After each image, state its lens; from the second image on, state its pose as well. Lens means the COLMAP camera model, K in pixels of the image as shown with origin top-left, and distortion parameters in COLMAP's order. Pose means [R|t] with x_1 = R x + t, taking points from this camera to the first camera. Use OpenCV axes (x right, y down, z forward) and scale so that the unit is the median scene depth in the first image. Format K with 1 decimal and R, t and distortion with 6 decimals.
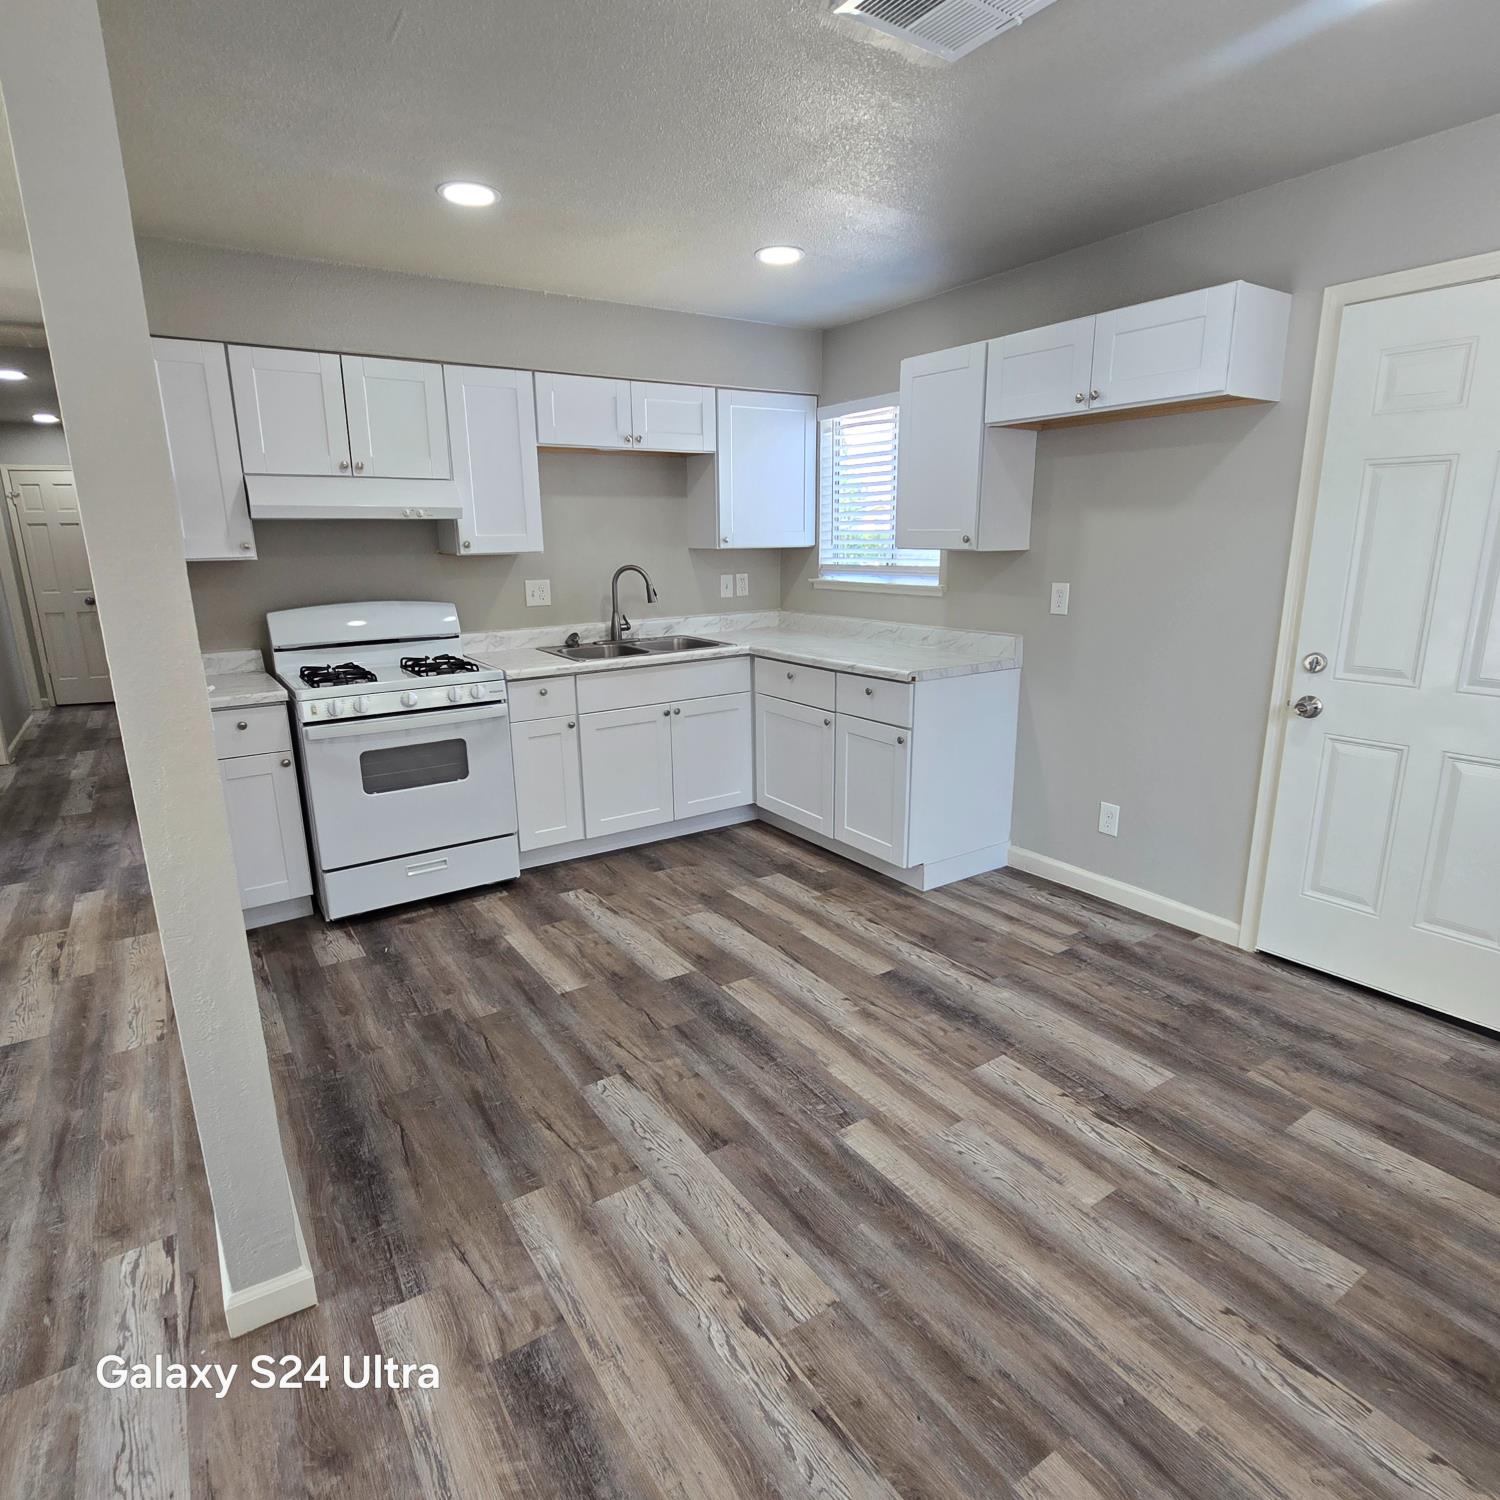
lens RADIAL K [[885.8, 0, 743.4], [0, 885.8, 756.7], [0, 0, 1]] dist [-0.001964, -0.002629]
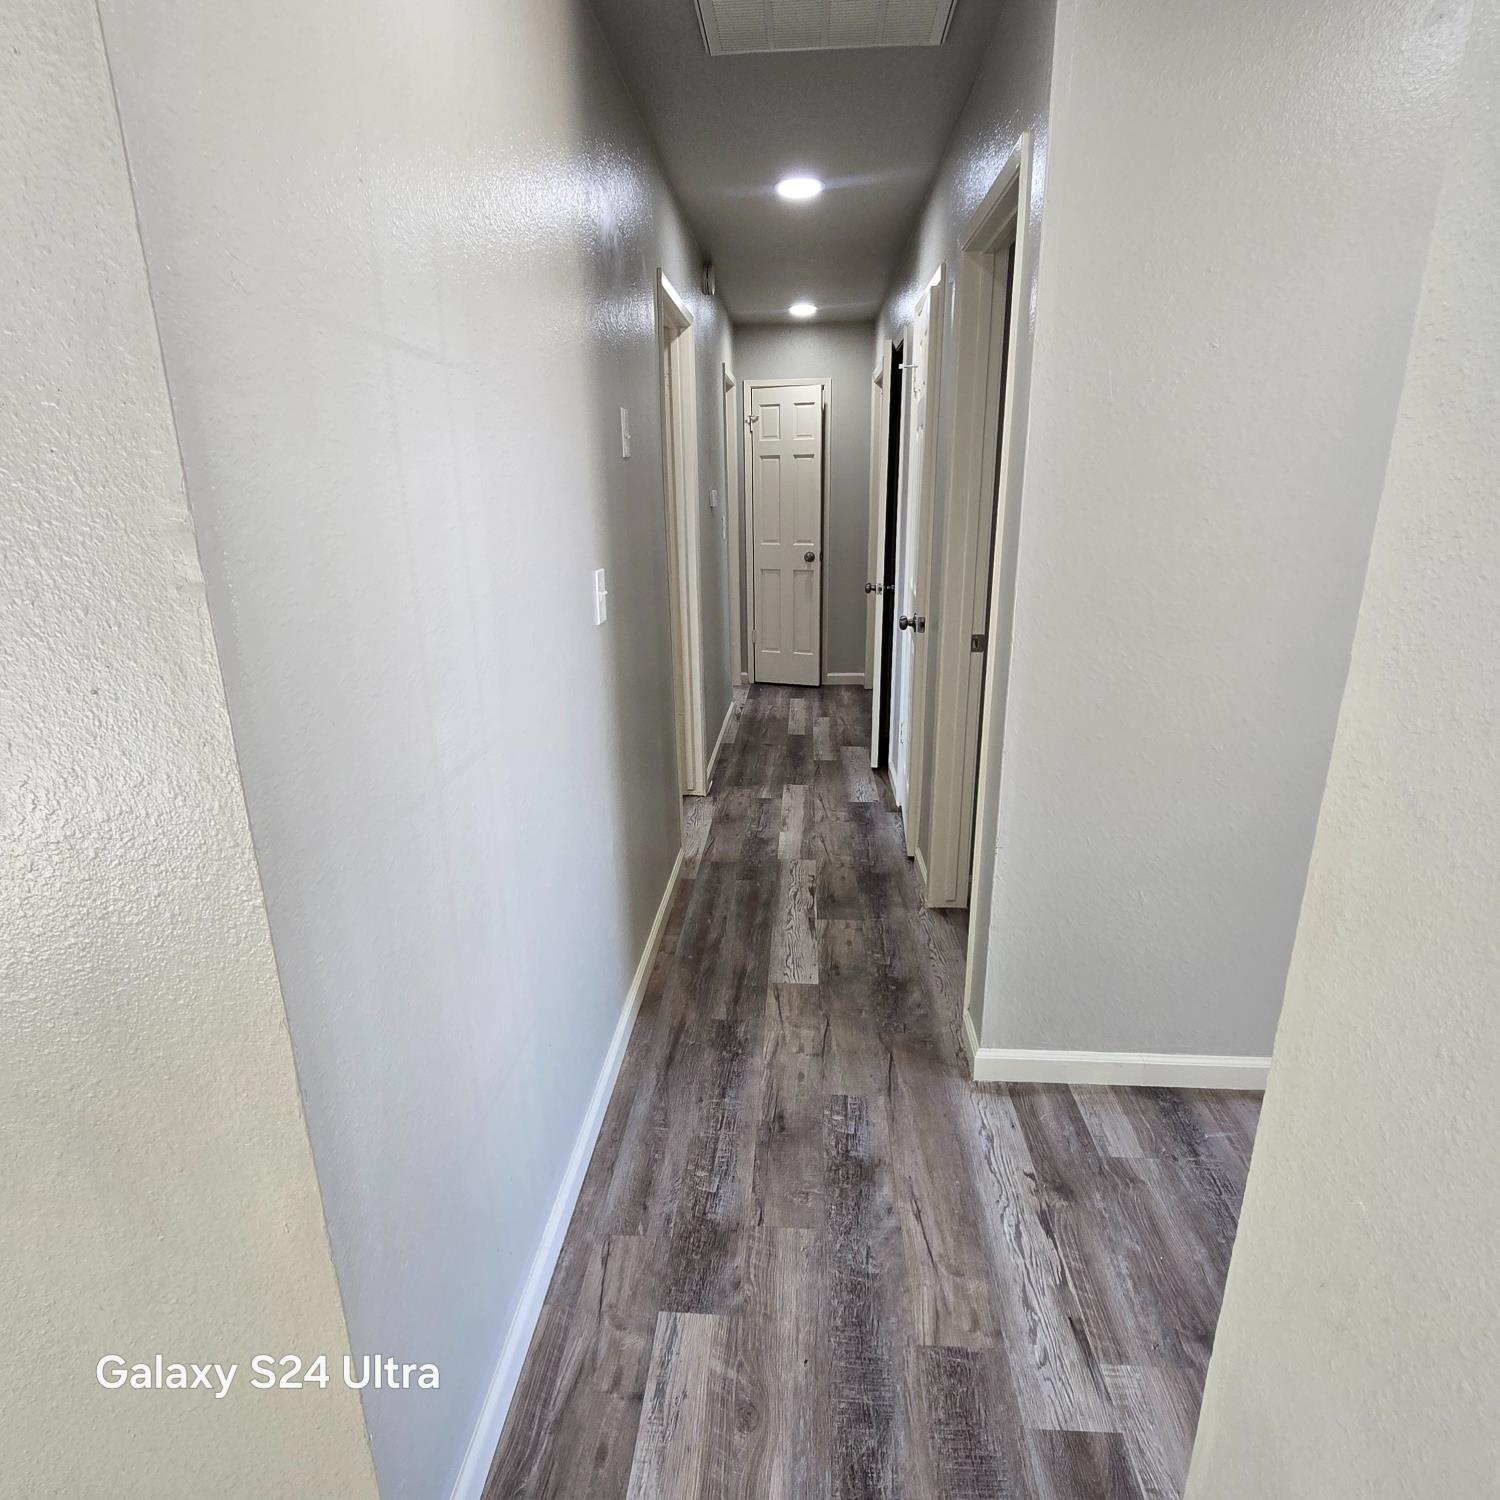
lens RADIAL K [[885.8, 0, 742.9], [0, 885.8, 737.7], [0, 0, 1]] dist [-0.001964, -0.002629]
pose [[0.795514, 0.177804, -0.579260, -0.419255], [-0.158016, 0.983775, 0.084962, -0.105307], [0.584968, 0.023943, 0.810703, 0.457473]]
